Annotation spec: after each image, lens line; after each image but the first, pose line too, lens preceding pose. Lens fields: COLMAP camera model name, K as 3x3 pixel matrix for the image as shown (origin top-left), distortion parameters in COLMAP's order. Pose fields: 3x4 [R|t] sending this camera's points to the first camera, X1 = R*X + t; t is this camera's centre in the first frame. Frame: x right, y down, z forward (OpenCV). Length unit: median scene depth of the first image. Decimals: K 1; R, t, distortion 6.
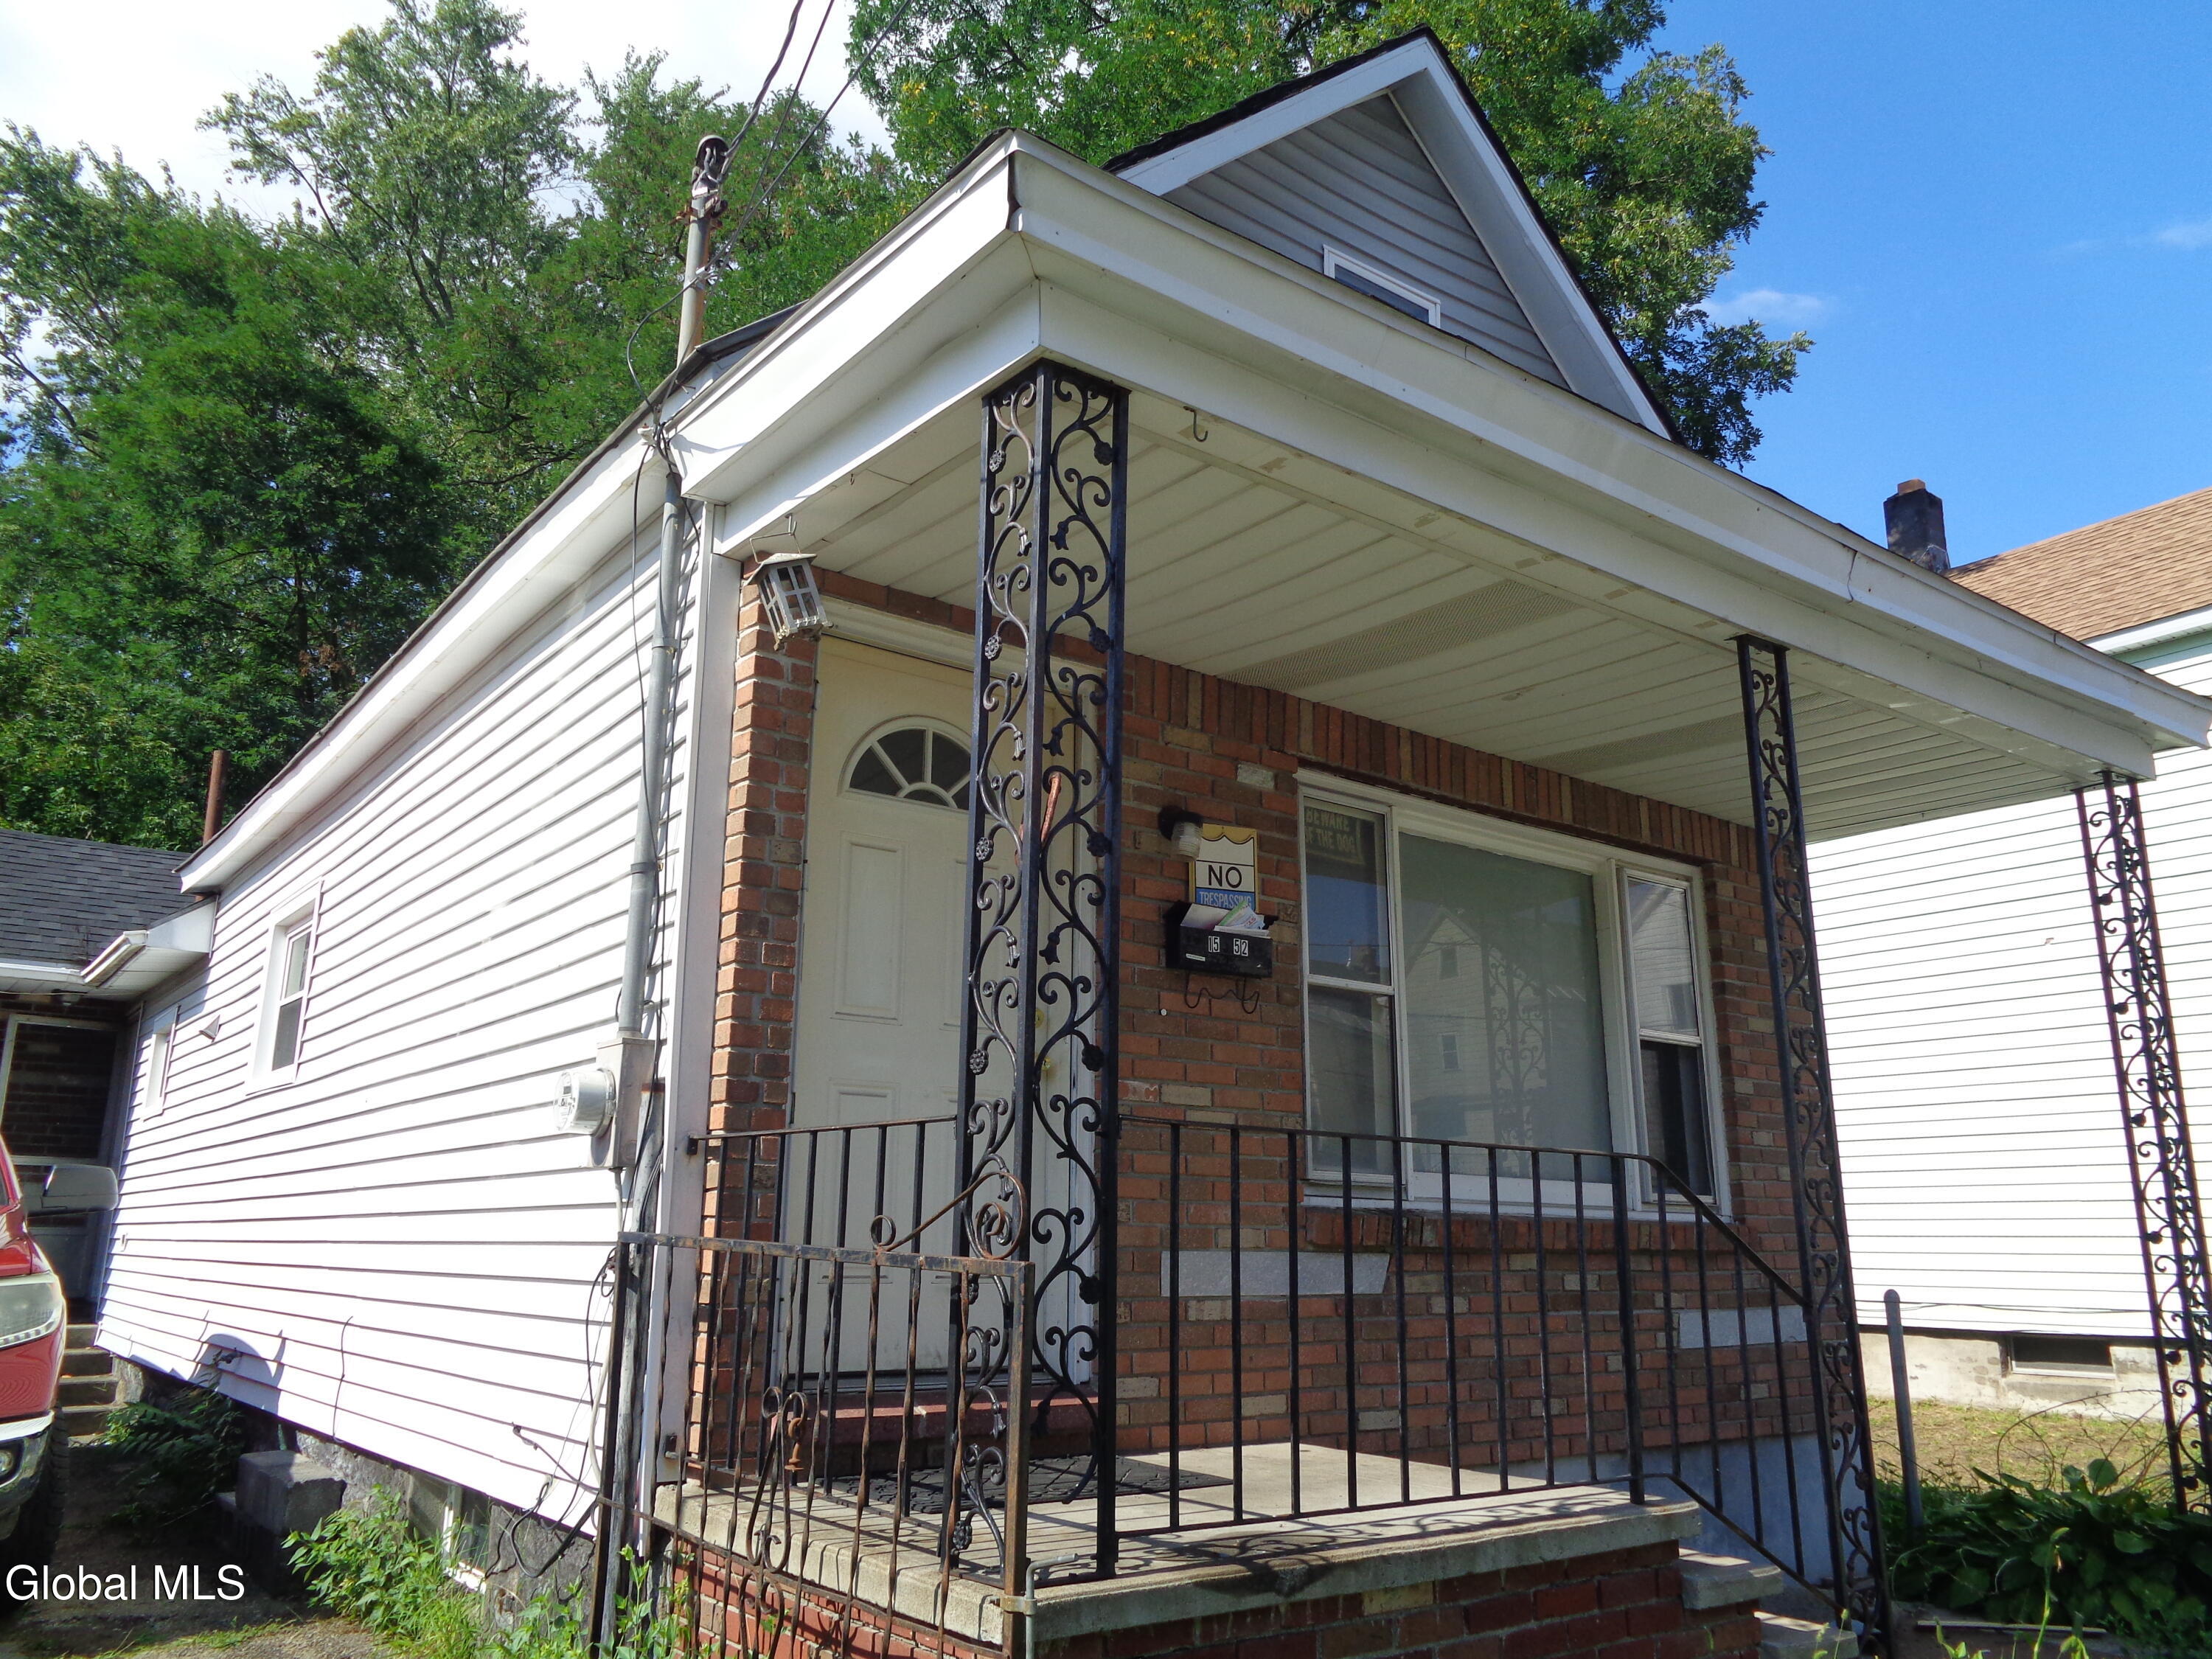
lens RADIAL K [[1658.0, 0, 1106.0], [0, 1658.0, 829.5], [0, 0, 1]] dist [0.004712, 0.001779]
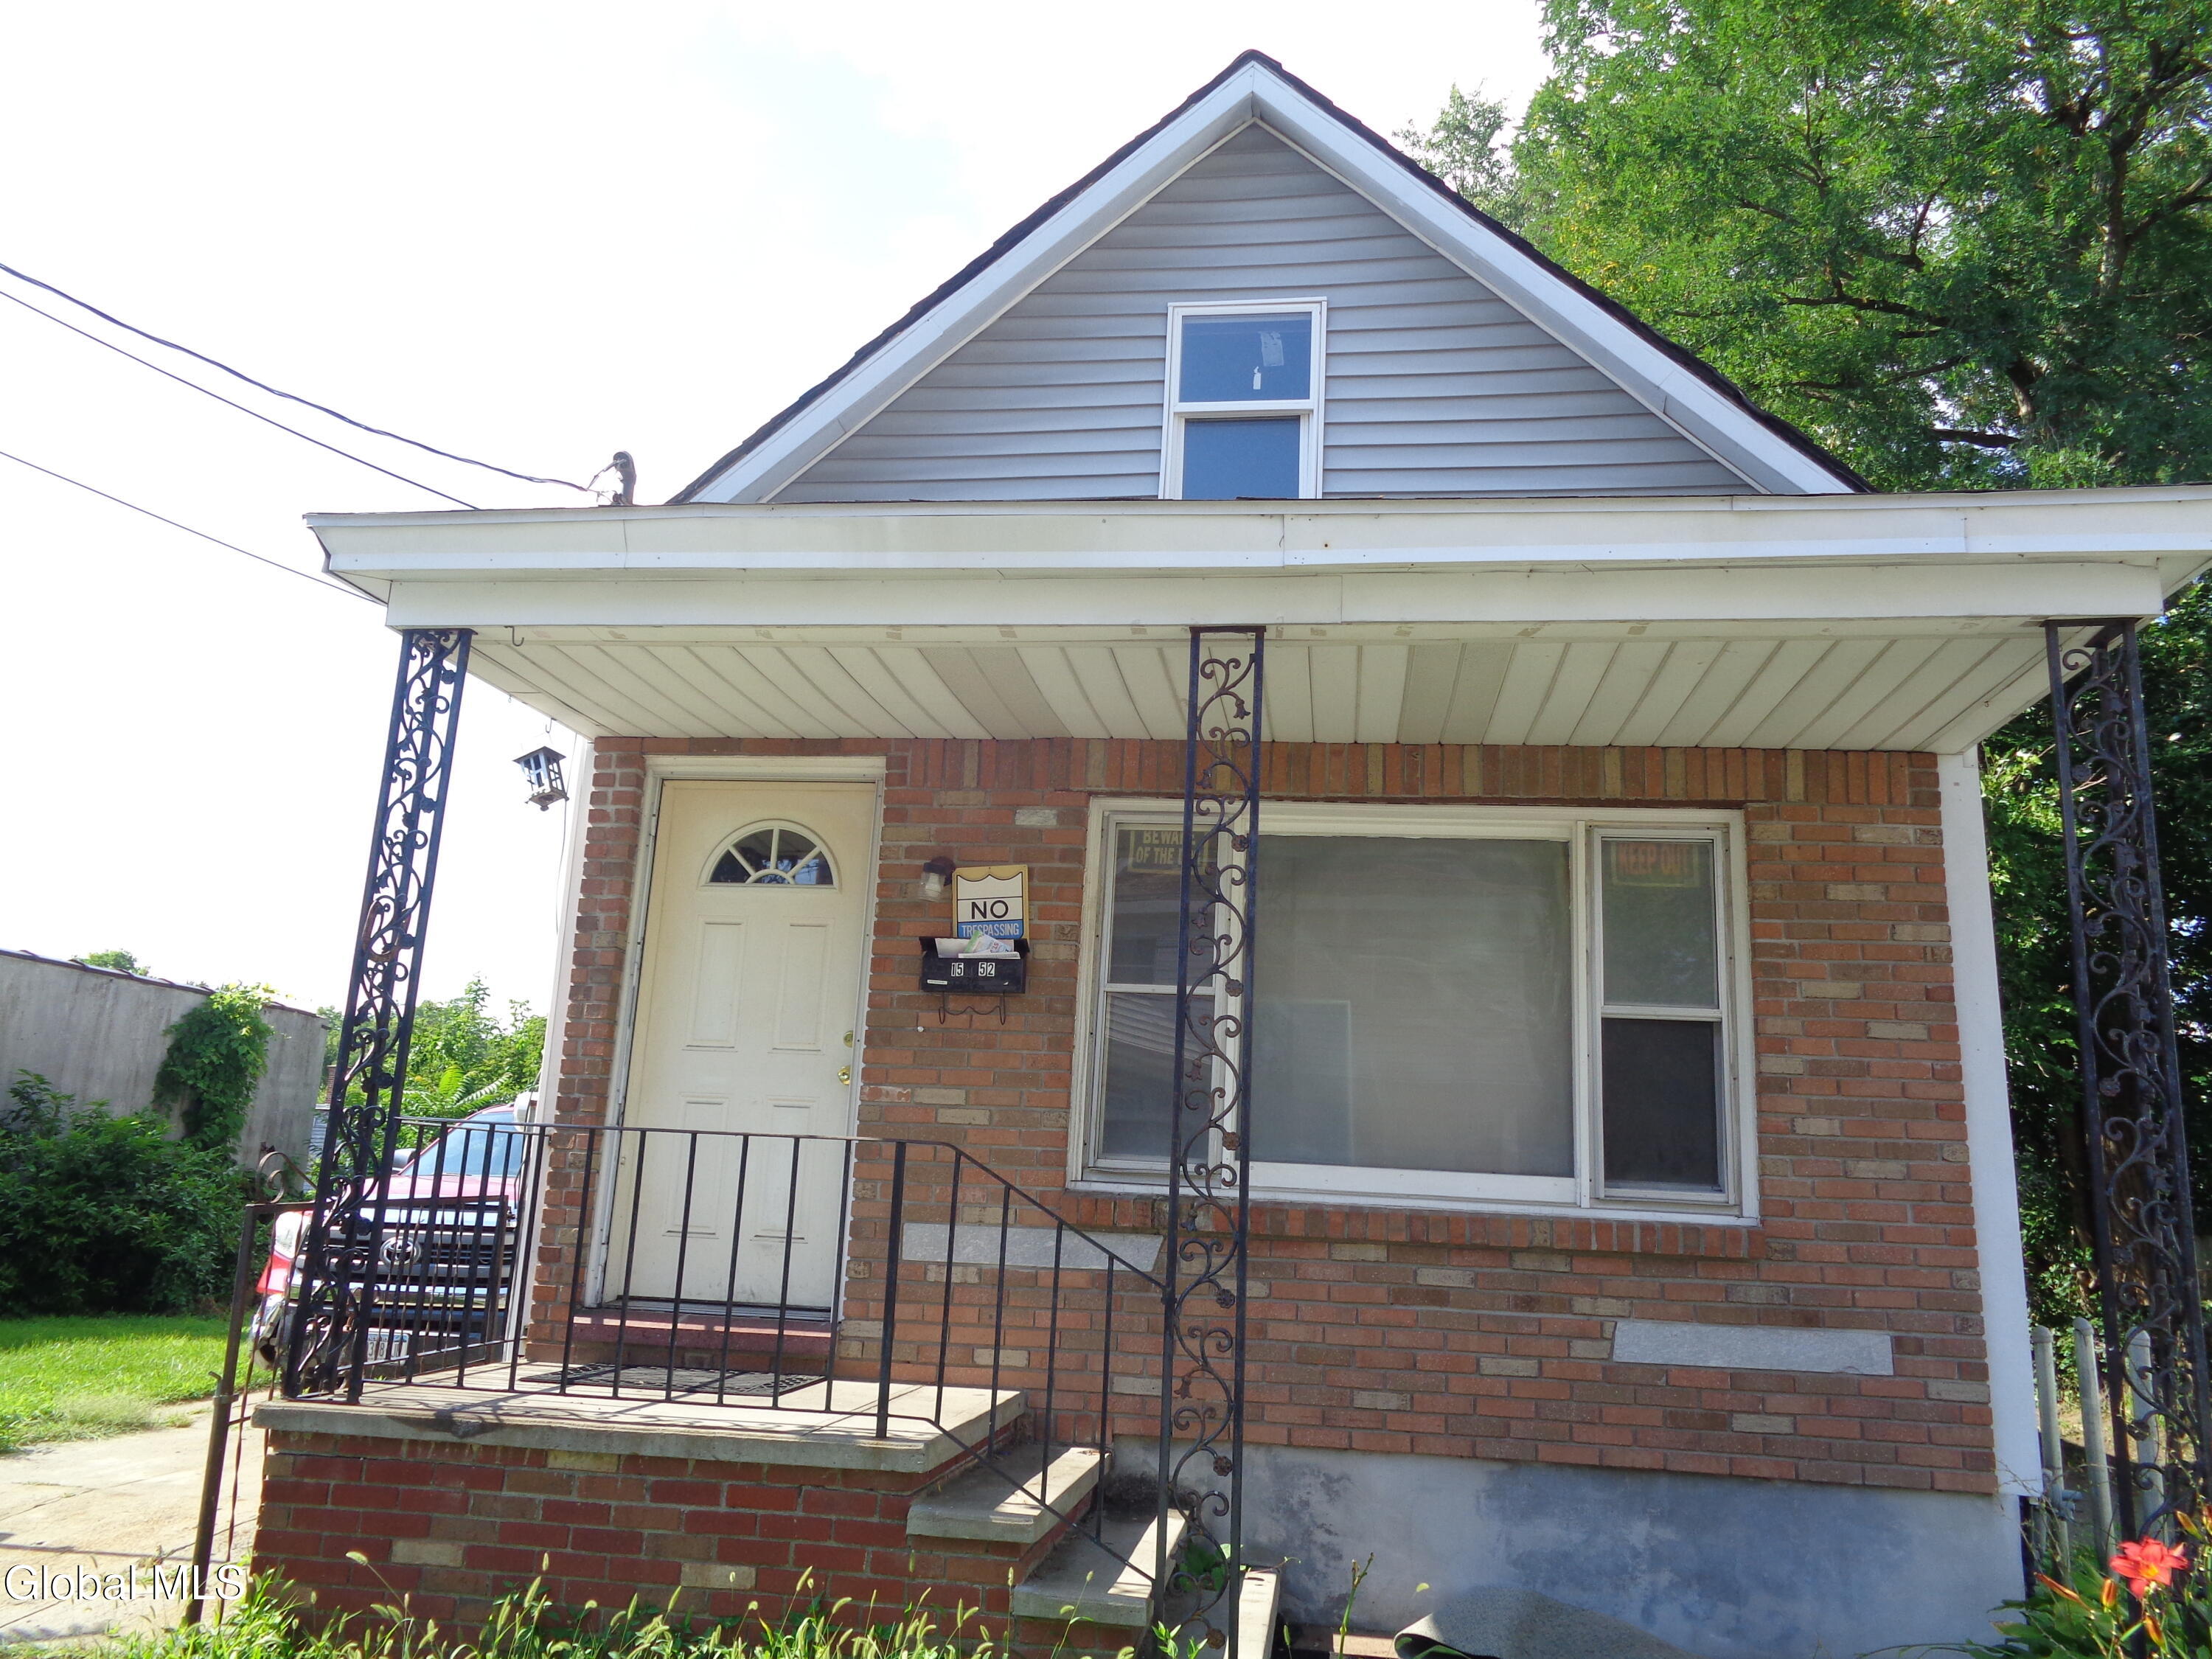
lens RADIAL K [[1650.8, 0, 1106.0], [0, 1650.8, 829.5], [0, 0, 1]] dist [0.002621, -0.002648]
pose [[0.708065, -0.138533, -0.692425, 0.988784], [0.135749, 0.988982, -0.059050, 0.054657], [0.692976, -0.052185, 0.719069, 0.224057]]
